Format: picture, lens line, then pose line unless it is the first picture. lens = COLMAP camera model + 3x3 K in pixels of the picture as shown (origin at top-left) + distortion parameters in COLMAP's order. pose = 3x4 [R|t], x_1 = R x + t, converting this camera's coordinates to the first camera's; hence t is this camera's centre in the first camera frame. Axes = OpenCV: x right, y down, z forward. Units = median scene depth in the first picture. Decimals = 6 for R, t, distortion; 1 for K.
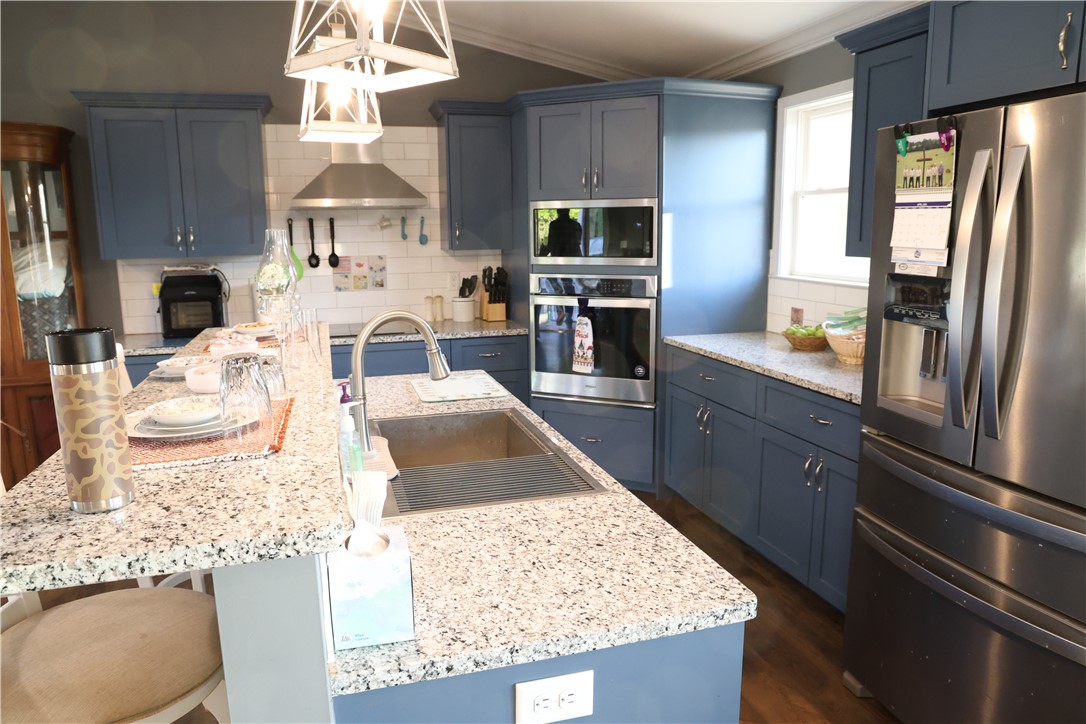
lens RADIAL K [[741.7, 0, 548.7], [0, 741.7, 361.3], [0, 0, 1]] dist [-0.099658, 0.069640]
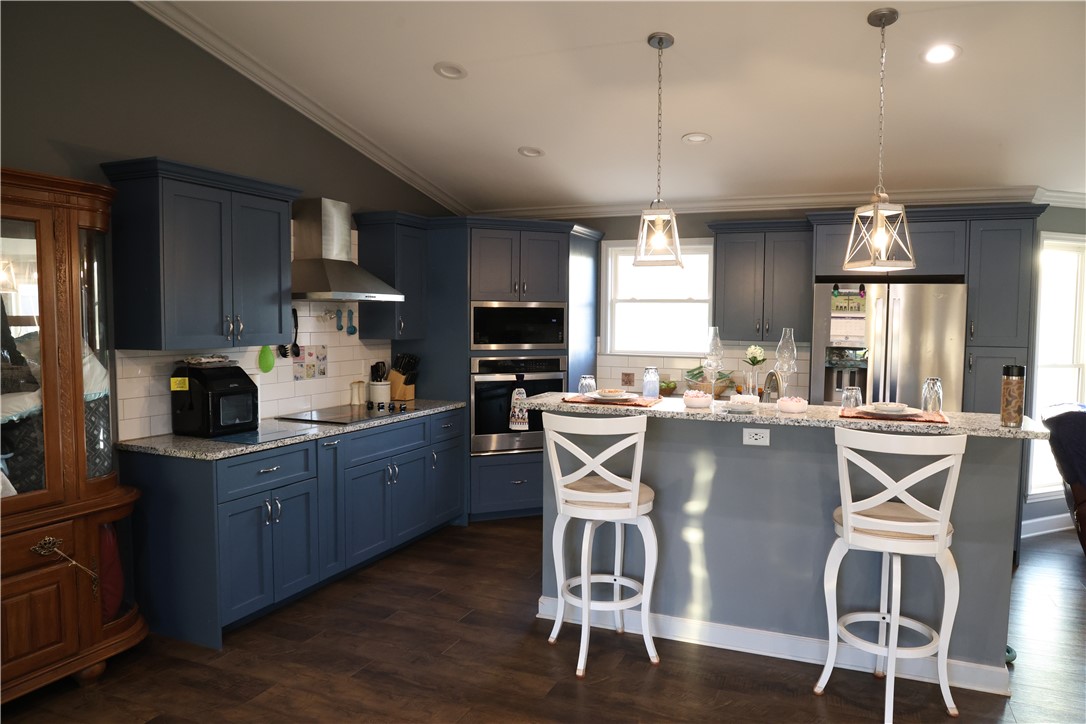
lens RADIAL K [[741.7, 0, 548.7], [0, 741.7, 361.3], [0, 0, 1]] dist [-0.099658, 0.069640]
pose [[0.641371, -0.029596, 0.766660, -0.952186], [0.120513, 0.990738, -0.062572, -0.018188], [-0.757707, 0.132524, 0.638997, 0.098931]]
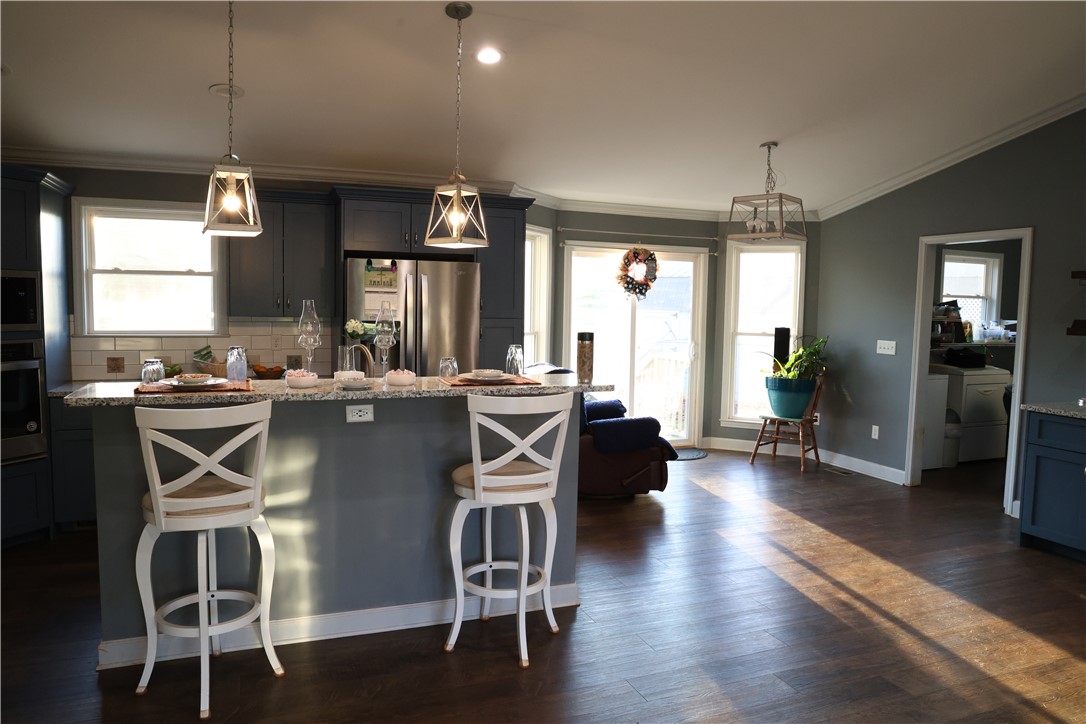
lens RADIAL K [[741.7, 0, 548.7], [0, 741.7, 361.3], [0, 0, 1]] dist [-0.099658, 0.069640]
pose [[-0.084036, -0.070519, 0.993964, -0.985083], [0.159695, 0.983647, 0.083289, -0.047714], [-0.983583, 0.165730, -0.071400, 0.306002]]
